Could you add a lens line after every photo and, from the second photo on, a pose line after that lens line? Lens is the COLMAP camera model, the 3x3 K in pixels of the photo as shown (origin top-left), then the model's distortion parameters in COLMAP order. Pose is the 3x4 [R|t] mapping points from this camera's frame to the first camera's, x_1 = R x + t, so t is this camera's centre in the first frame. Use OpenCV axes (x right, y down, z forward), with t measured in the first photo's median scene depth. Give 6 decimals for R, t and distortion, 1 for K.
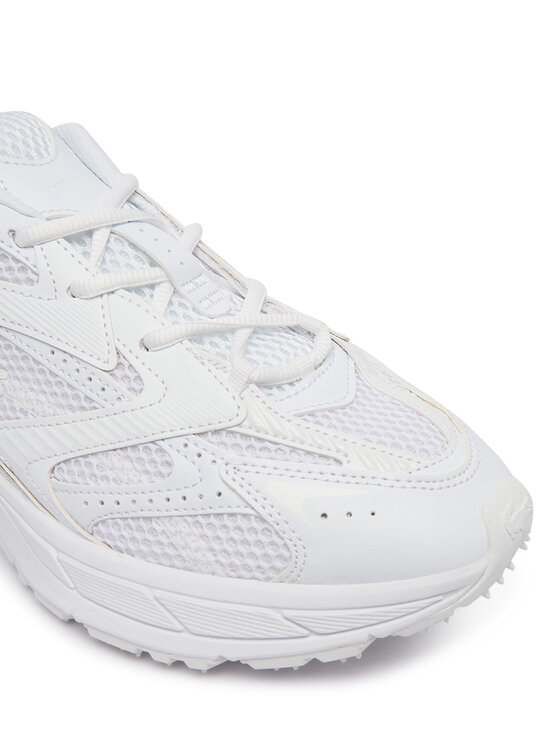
lens RADIAL K [[761.7, 0, 280.0], [0, 761.7, 373.0], [0, 0, 1]] dist [0.003527, 0.000622]
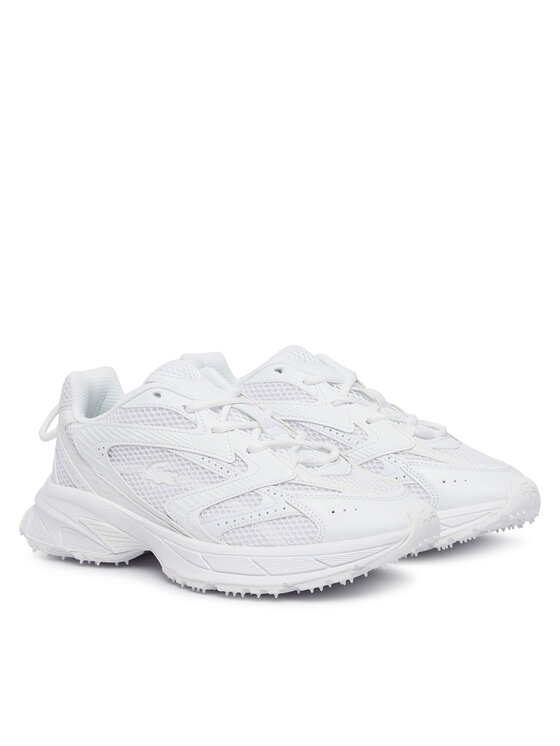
lens RADIAL K [[1722.1, 0, 280.0], [0, 1722.1, 373.0], [0, 0, 1]] dist [0.640184, -0.001474]
pose [[0.997923, -0.027249, -0.058376, 0.190454], [-0.002052, 0.892240, -0.451556, 1.909347], [0.064390, 0.450738, 0.890331, -3.303030]]
